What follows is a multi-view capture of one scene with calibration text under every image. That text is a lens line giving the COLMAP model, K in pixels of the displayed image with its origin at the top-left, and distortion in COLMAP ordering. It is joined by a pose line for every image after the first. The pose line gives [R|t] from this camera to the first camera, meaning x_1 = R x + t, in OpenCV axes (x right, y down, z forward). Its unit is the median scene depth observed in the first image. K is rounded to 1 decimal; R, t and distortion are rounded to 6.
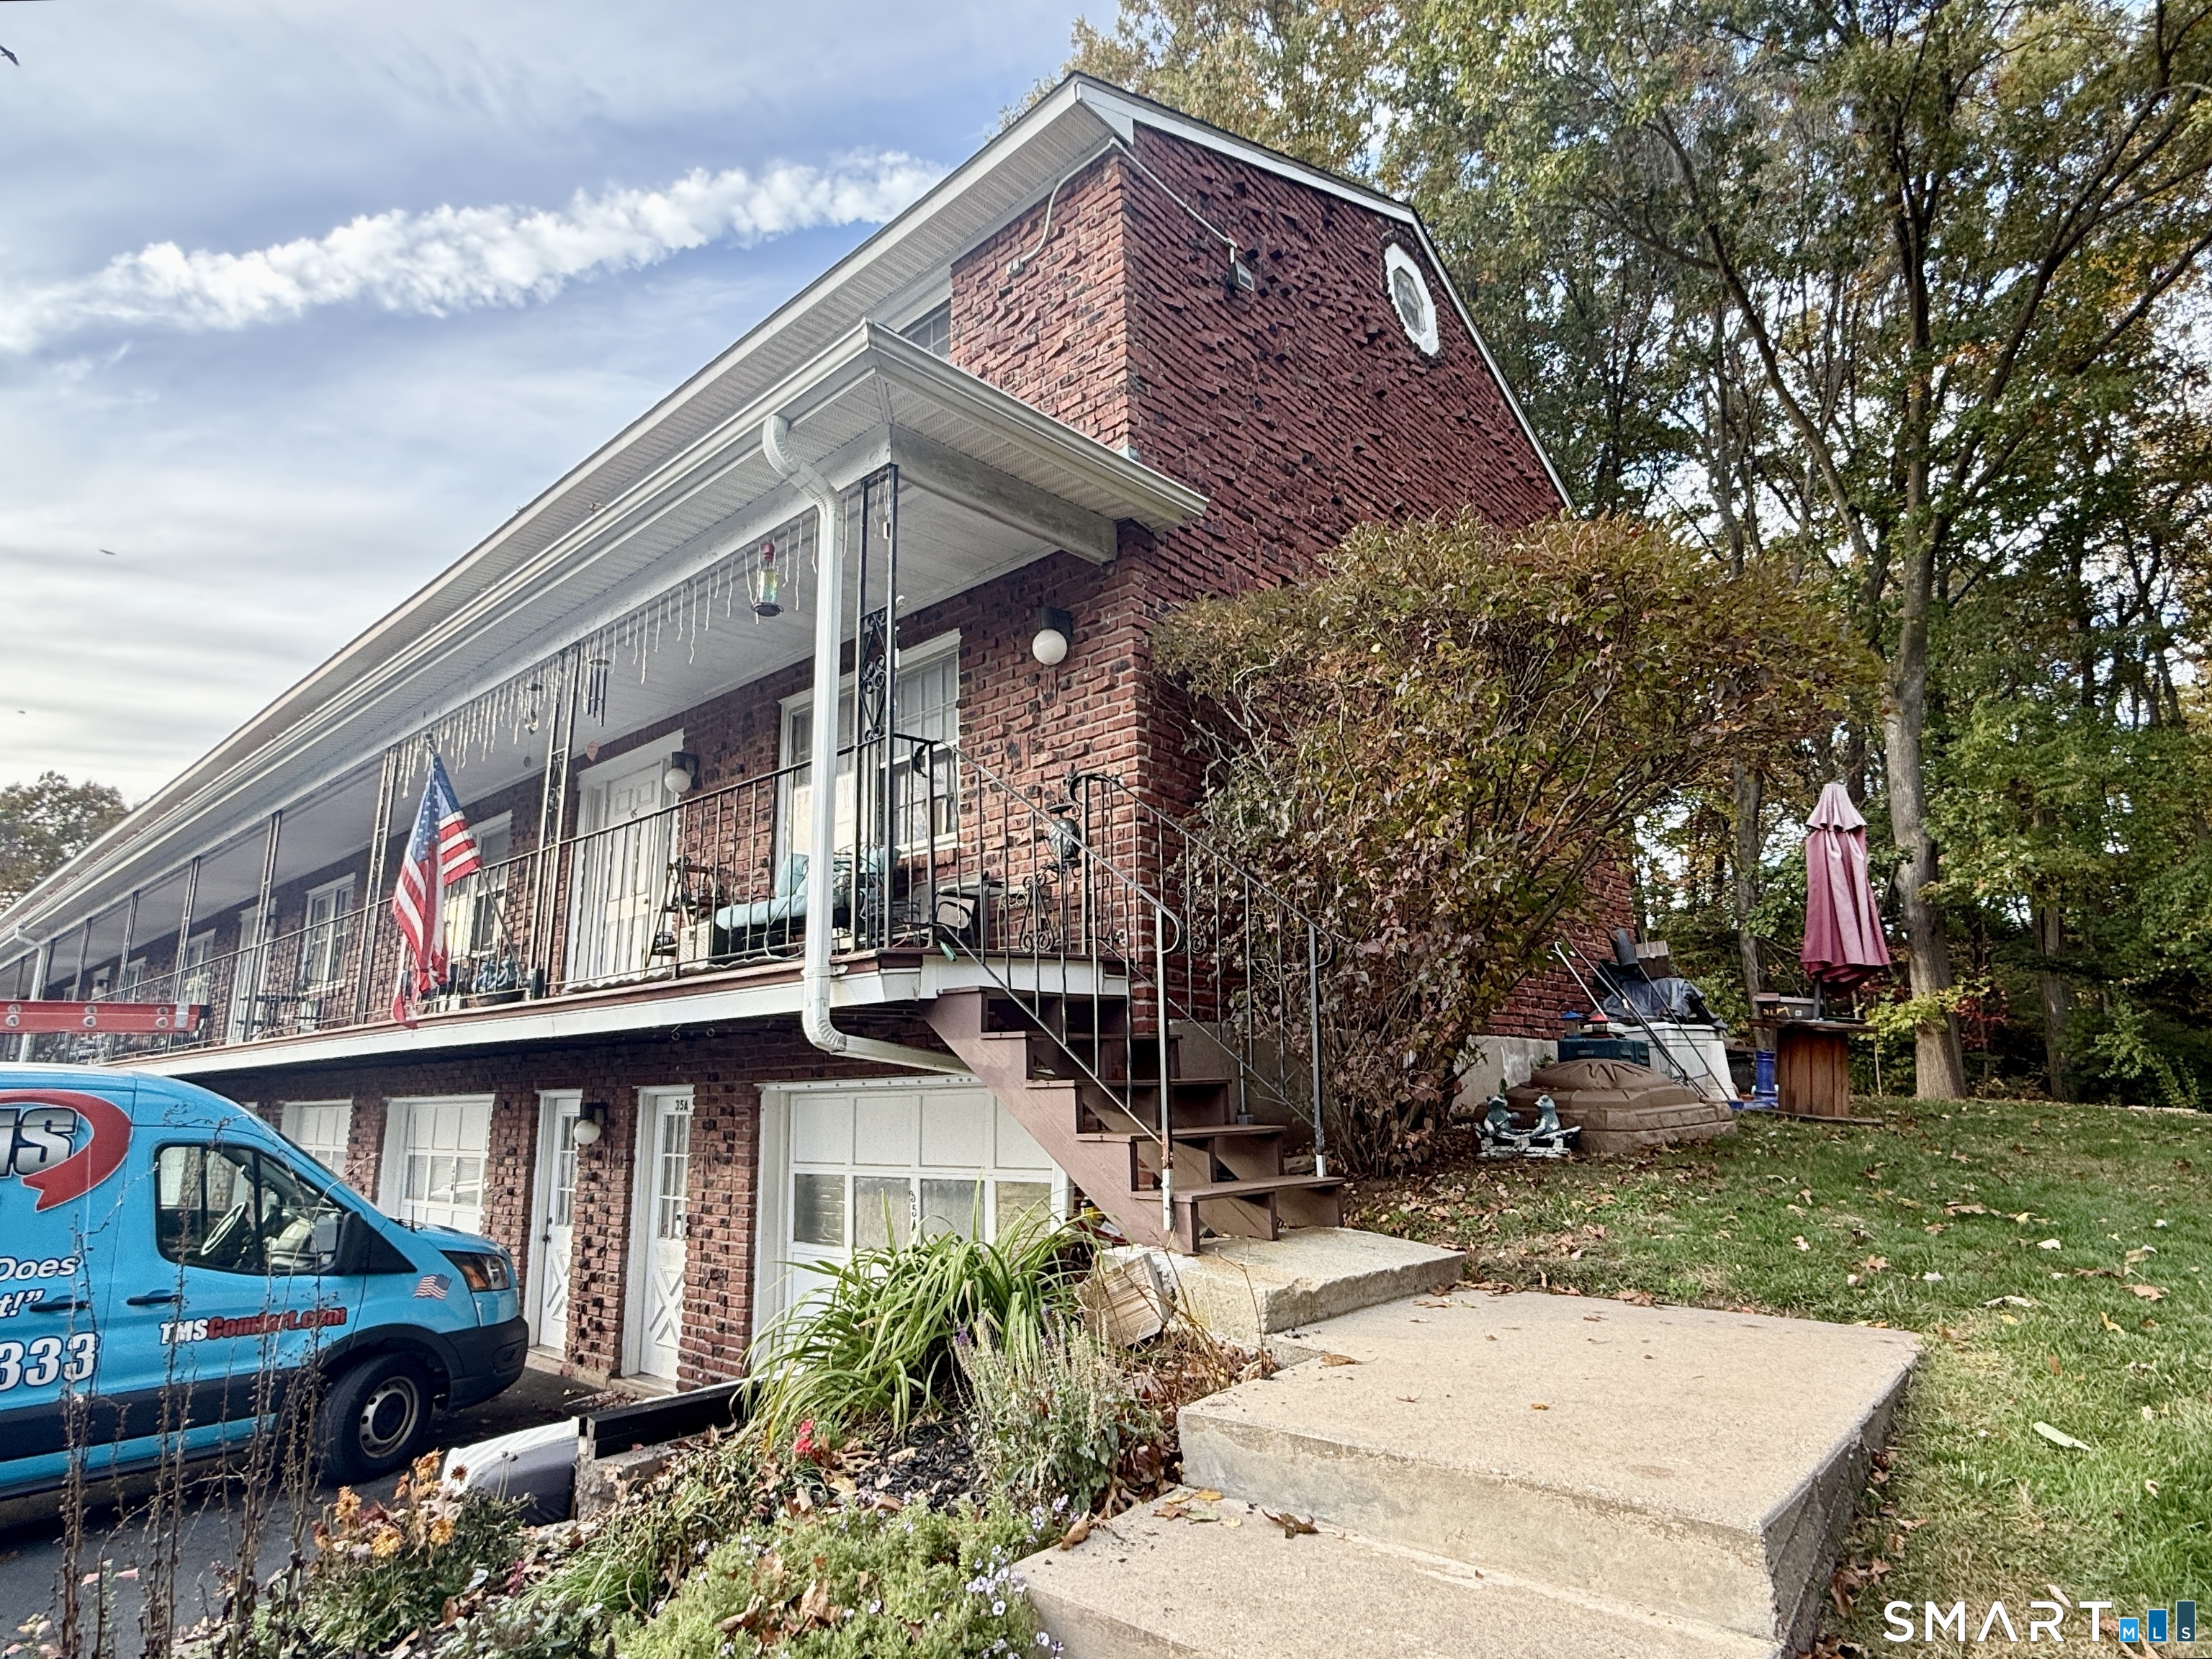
lens RADIAL K [[1185.9, 0, 1200.7], [0, 1185.9, 837.9], [0, 0, 1]] dist [0.009798, -0.003300]
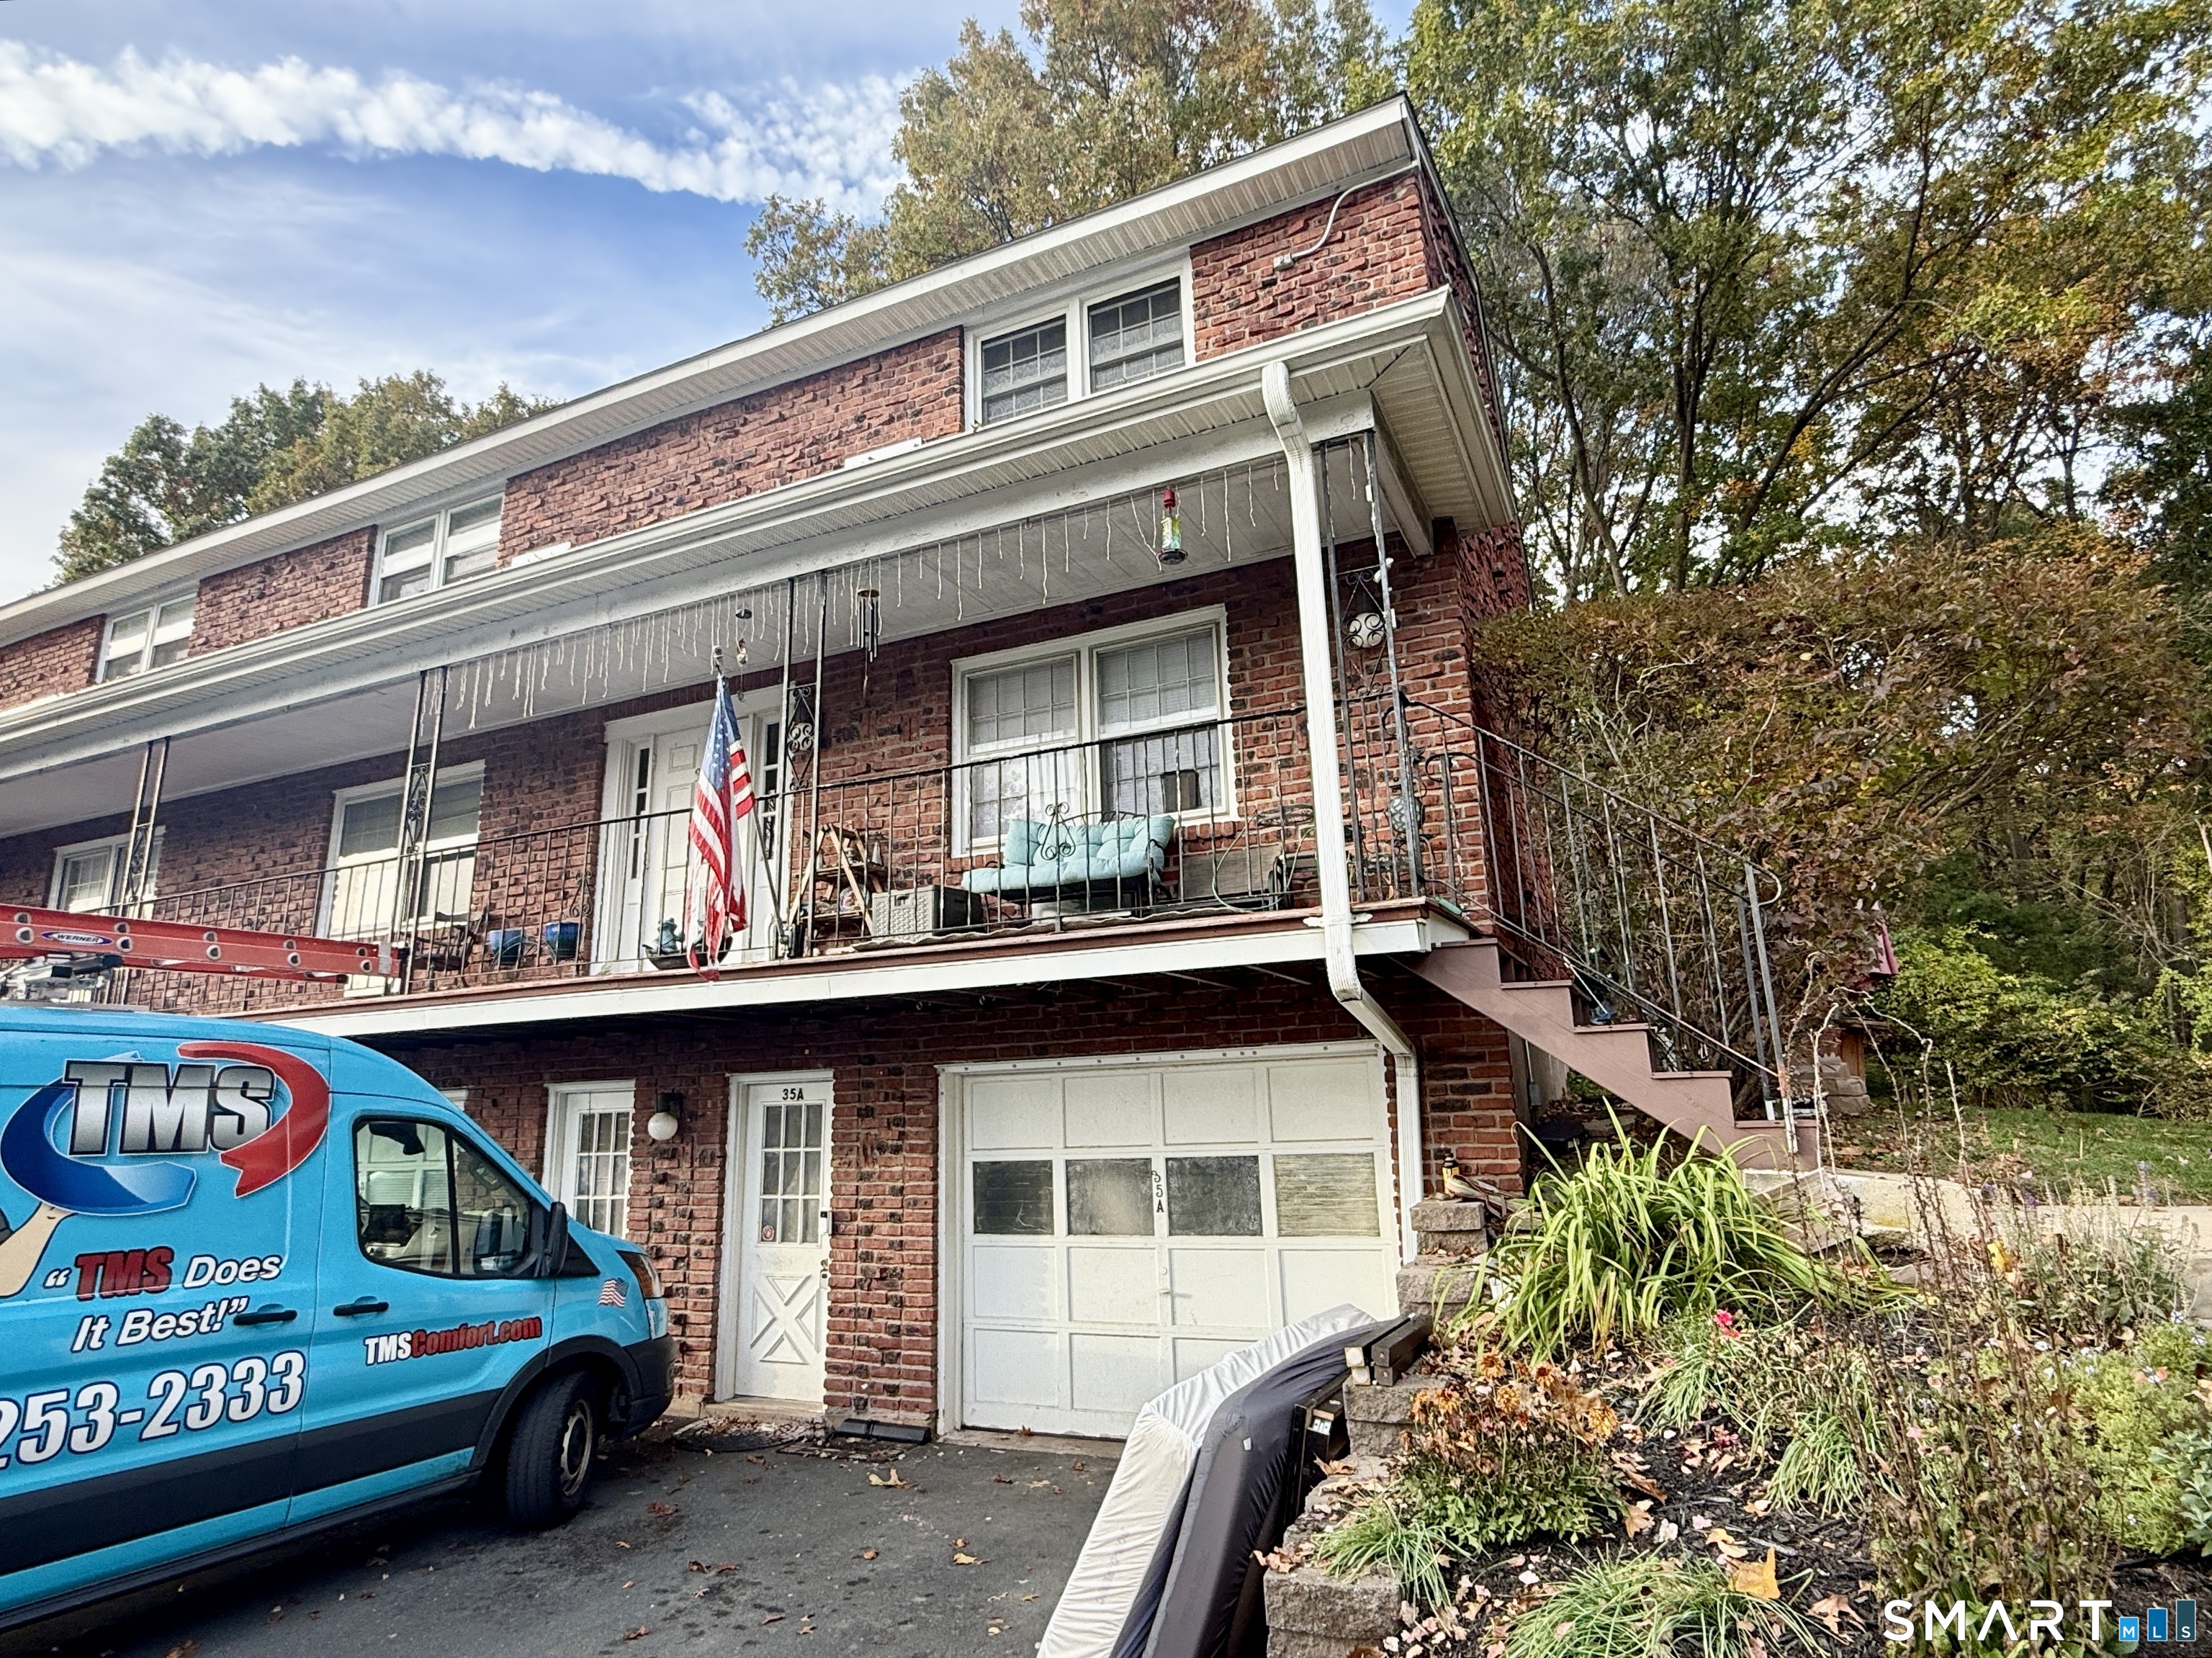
lens RADIAL K [[1185.8, 0, 1183.4], [0, 1185.8, 848.6], [0, 0, 1]] dist [0.009798, -0.003300]
pose [[0.955873, 0.060229, 0.287540, -0.480903], [-0.052438, 0.998020, -0.034726, 0.061693], [-0.289062, 0.018115, 0.957139, 0.053598]]
